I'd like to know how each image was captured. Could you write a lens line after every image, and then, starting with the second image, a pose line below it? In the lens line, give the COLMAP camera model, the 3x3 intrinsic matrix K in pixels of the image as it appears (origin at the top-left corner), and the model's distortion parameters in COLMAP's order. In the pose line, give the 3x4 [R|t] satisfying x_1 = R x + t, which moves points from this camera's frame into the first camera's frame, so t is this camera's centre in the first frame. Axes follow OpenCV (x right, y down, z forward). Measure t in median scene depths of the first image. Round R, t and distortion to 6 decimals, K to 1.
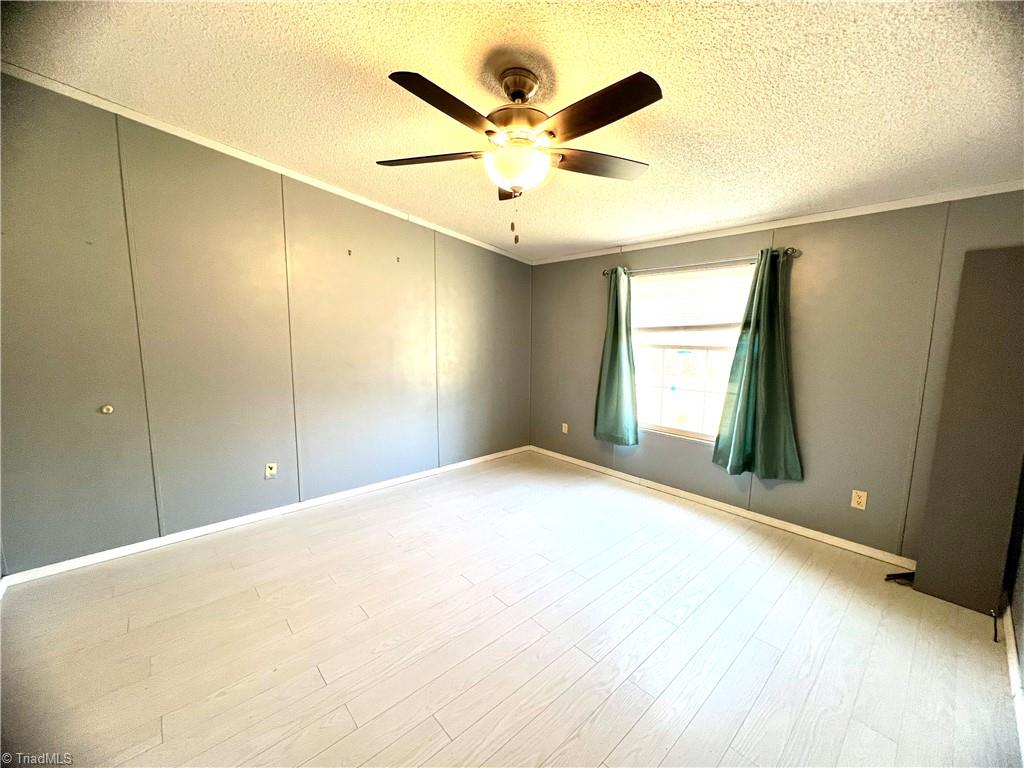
lens RADIAL K [[409.3, 0, 510.3], [0, 409.3, 383.8], [0, 0, 1]] dist [0.001333, 0.000045]
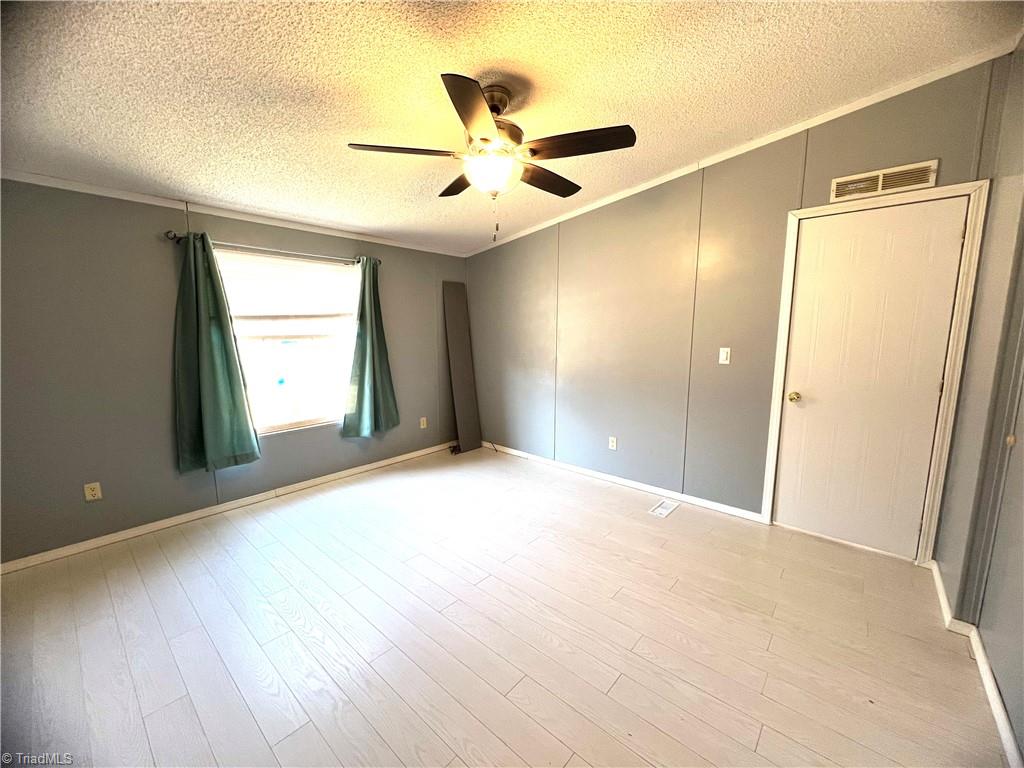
lens RADIAL K [[417.7, 0, 513.1], [0, 417.7, 385.6], [0, 0, 1]] dist [-0.003892, 0.000653]
pose [[-0.130661, -0.153481, 0.979475, -0.646671], [0.117812, 0.978541, 0.169050, -0.084675], [-0.984402, 0.137482, -0.109775, 0.627775]]
